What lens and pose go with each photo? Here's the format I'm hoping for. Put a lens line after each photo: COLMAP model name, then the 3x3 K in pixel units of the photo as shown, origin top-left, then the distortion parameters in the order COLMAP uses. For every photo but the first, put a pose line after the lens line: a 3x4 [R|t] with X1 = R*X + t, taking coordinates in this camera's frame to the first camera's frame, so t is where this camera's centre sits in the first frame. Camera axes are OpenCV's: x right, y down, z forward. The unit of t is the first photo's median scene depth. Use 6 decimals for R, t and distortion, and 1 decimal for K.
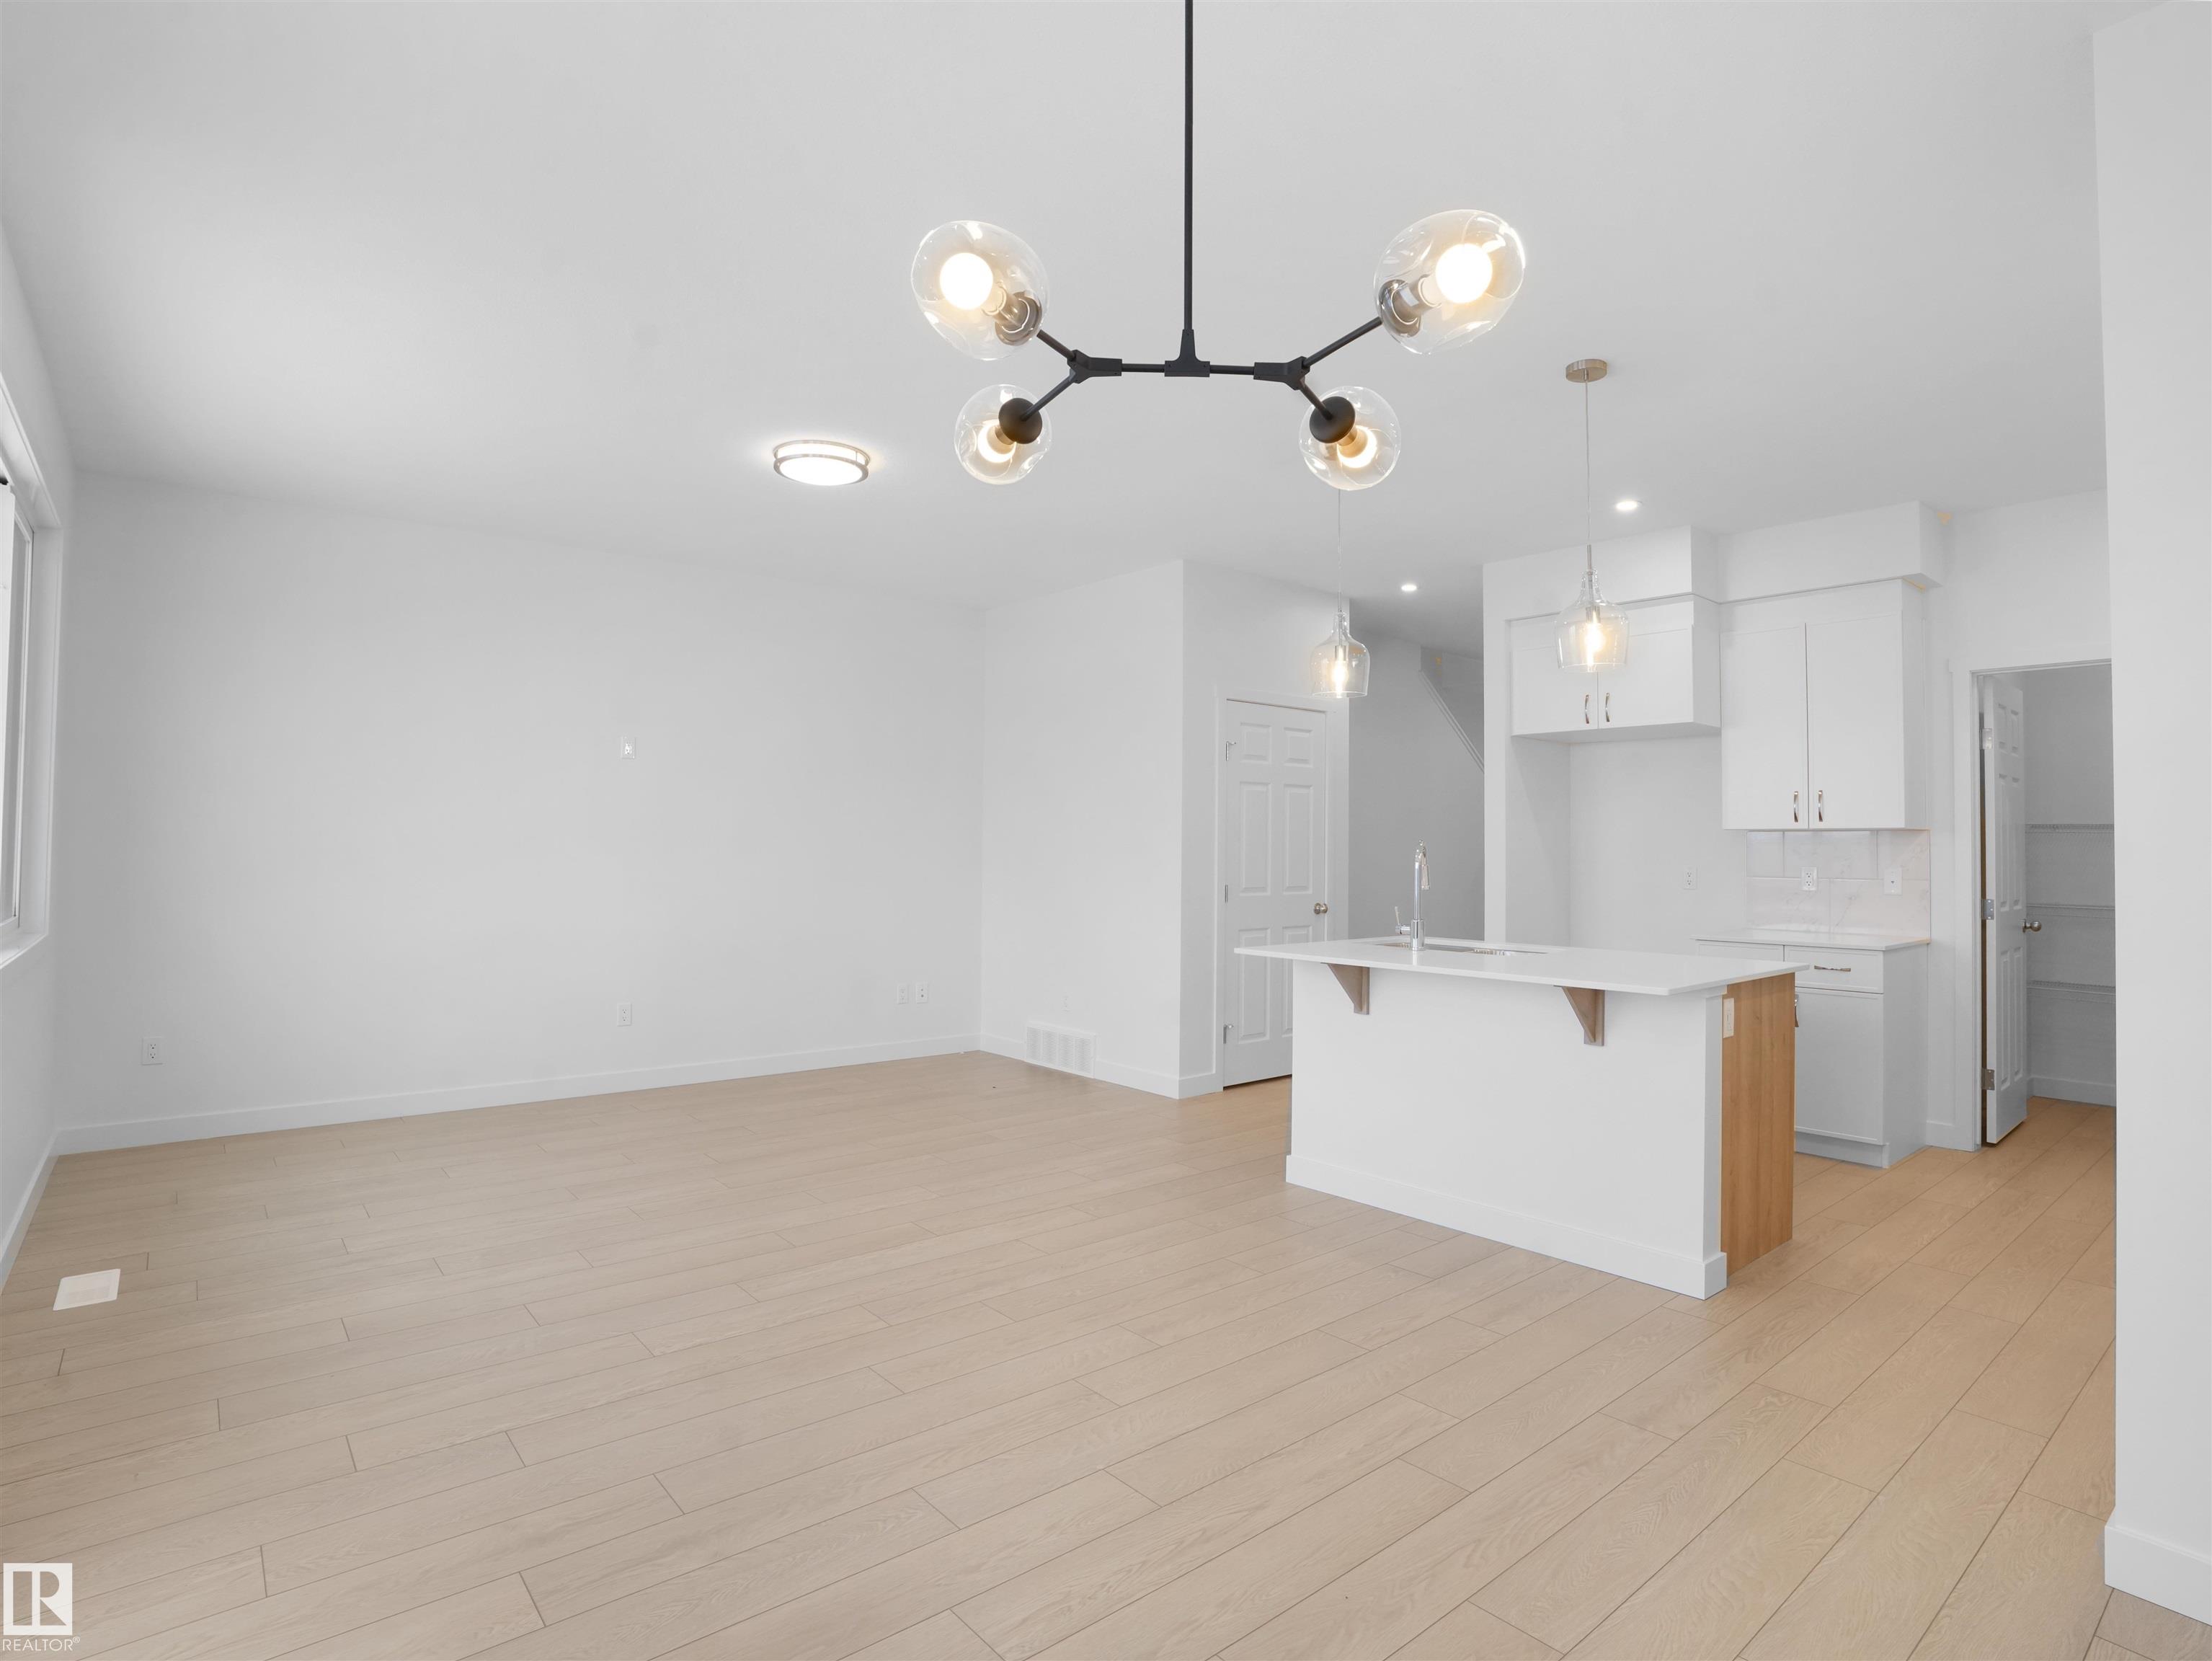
lens RADIAL K [[1155.8, 0, 1115.2], [0, 1155.8, 816.0], [0, 0, 1]] dist [-0.086895, 0.035990]
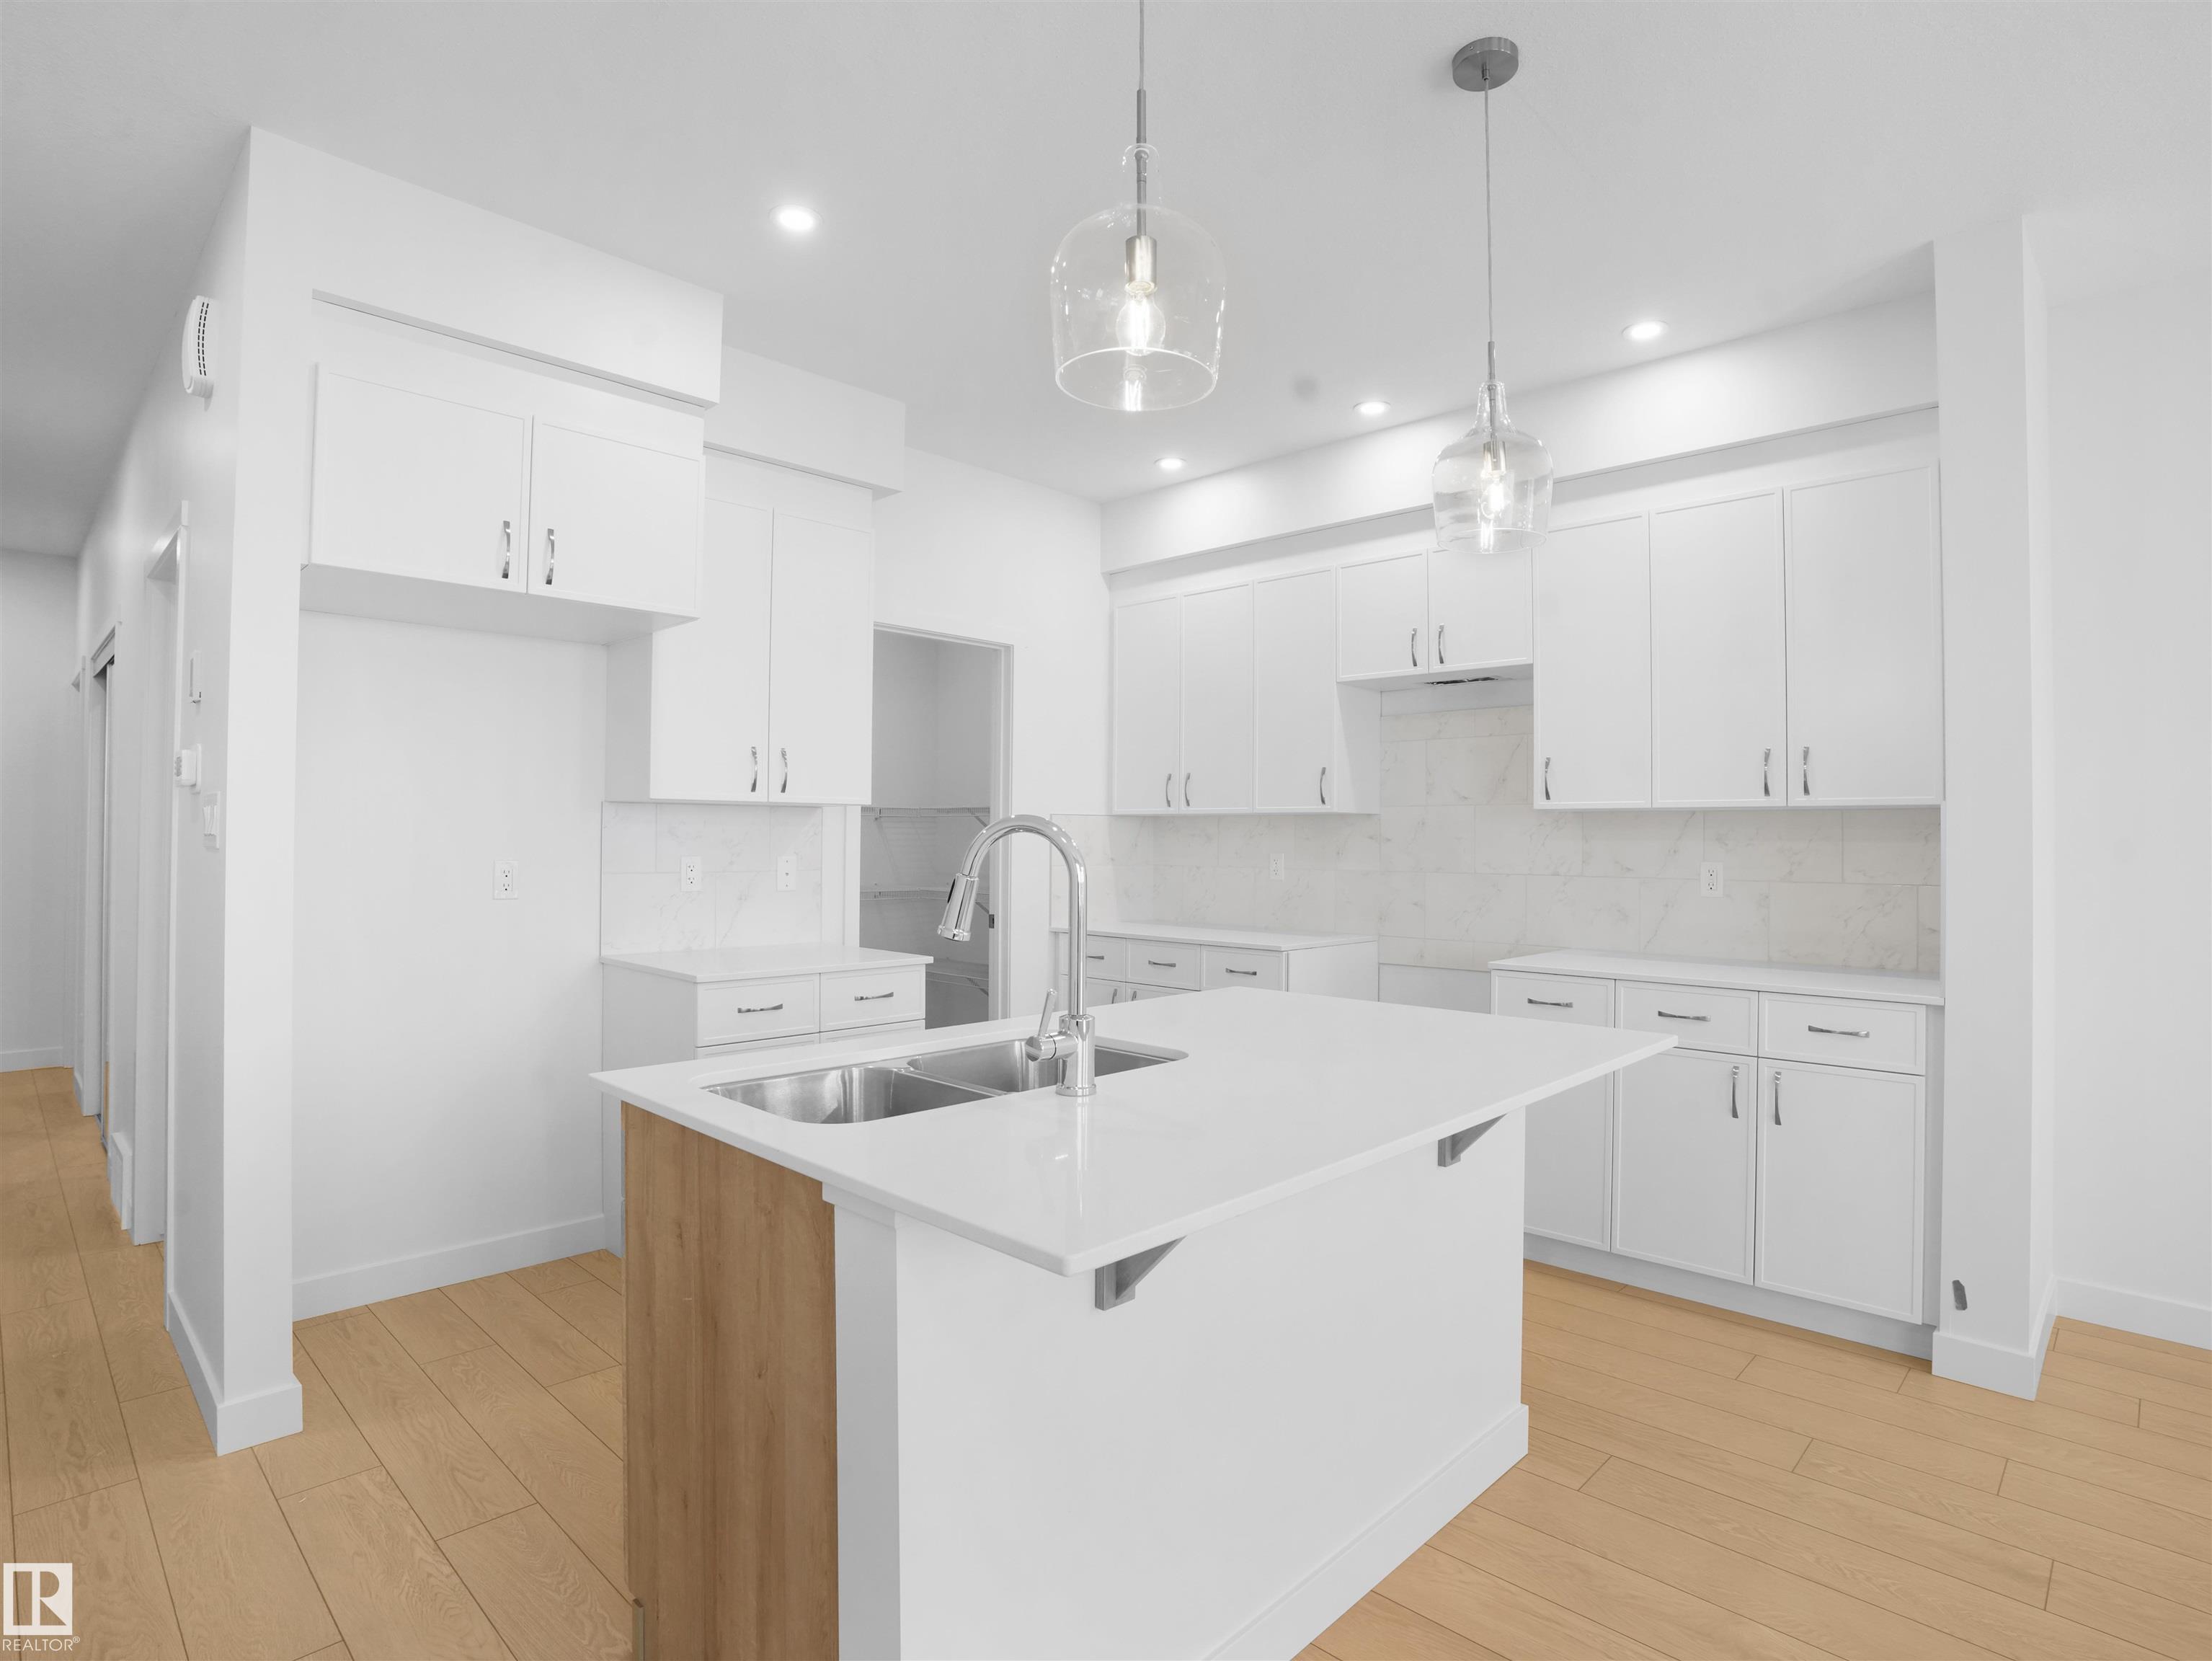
lens RADIAL K [[1137.9, 0, 1103.3], [0, 1137.9, 821.0], [0, 0, 1]] dist [-0.072927, 0.019093]
pose [[-0.109819, 0.005433, 0.993937, -0.098816], [-0.036344, 0.999294, -0.009478, 0.022339], [-0.993287, -0.037164, -0.109544, 0.872603]]
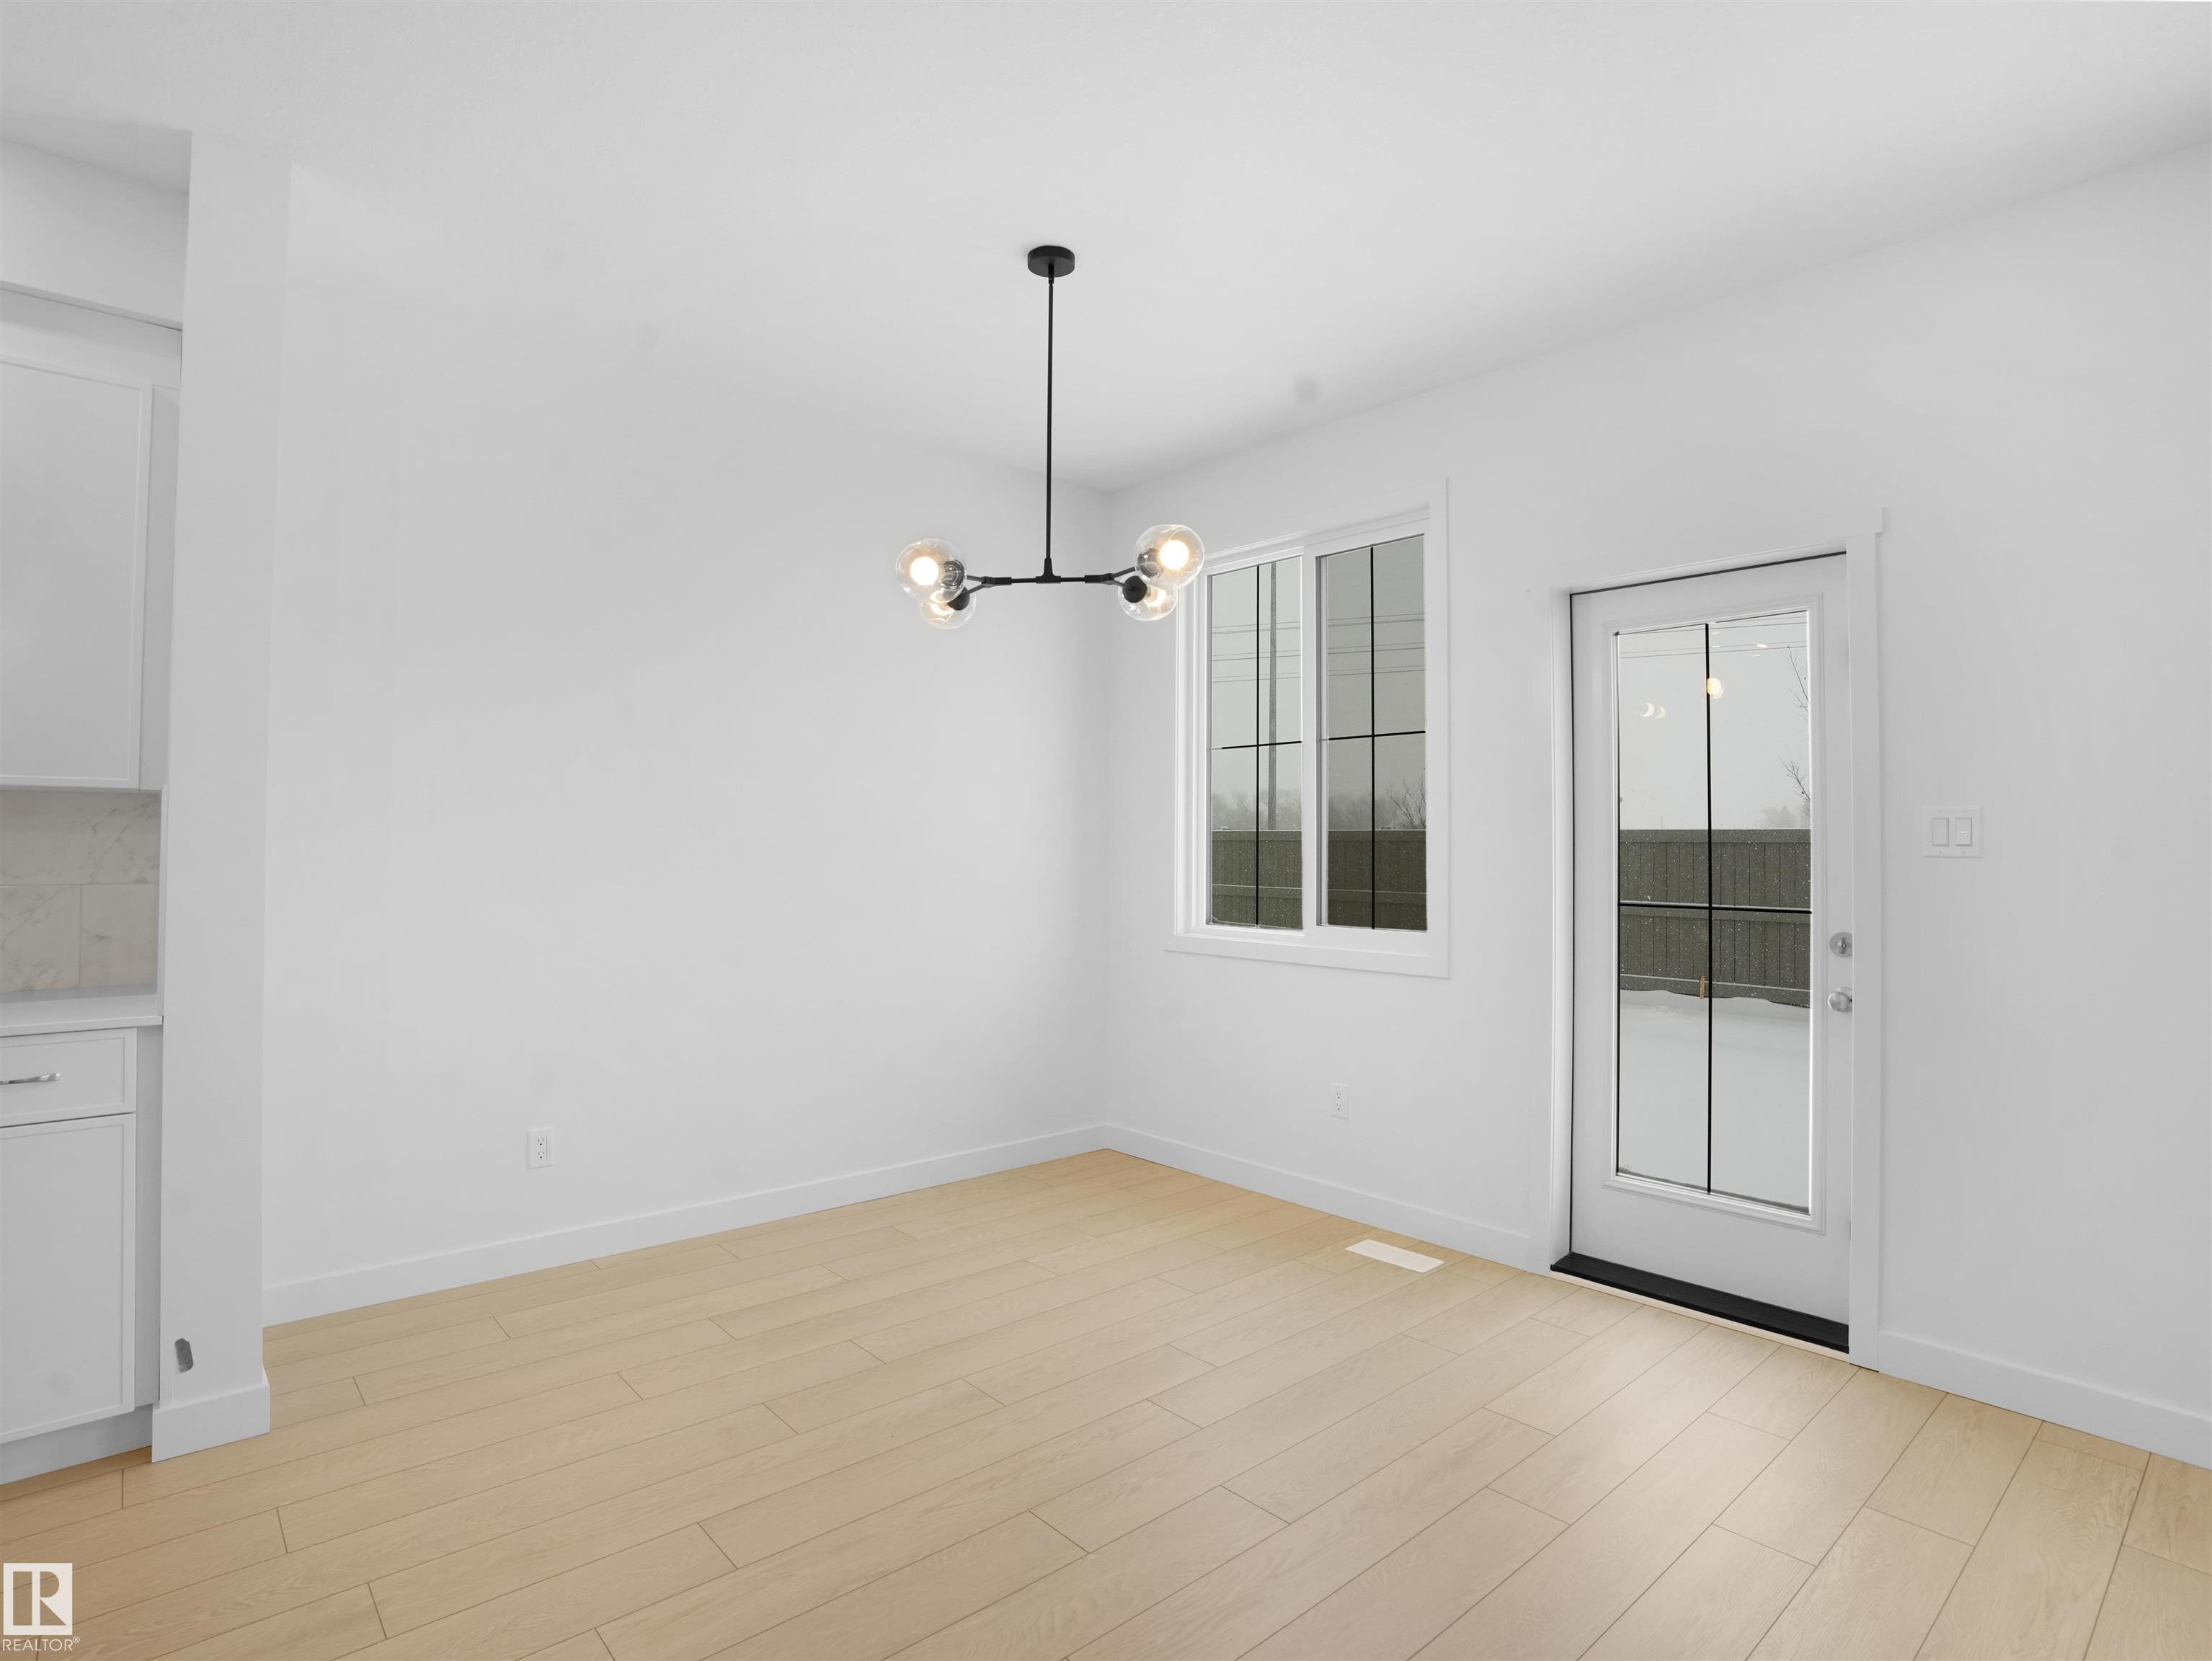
lens RADIAL K [[1139.4, 0, 1102.0], [0, 1139.4, 822.2], [0, 0, 1]] dist [-0.052044, 0.018136]
pose [[-0.999199, -0.017158, -0.036148, 0.011937], [-0.015504, 0.998841, -0.045574, 0.022931], [0.036888, -0.044977, -0.998307, 0.882533]]
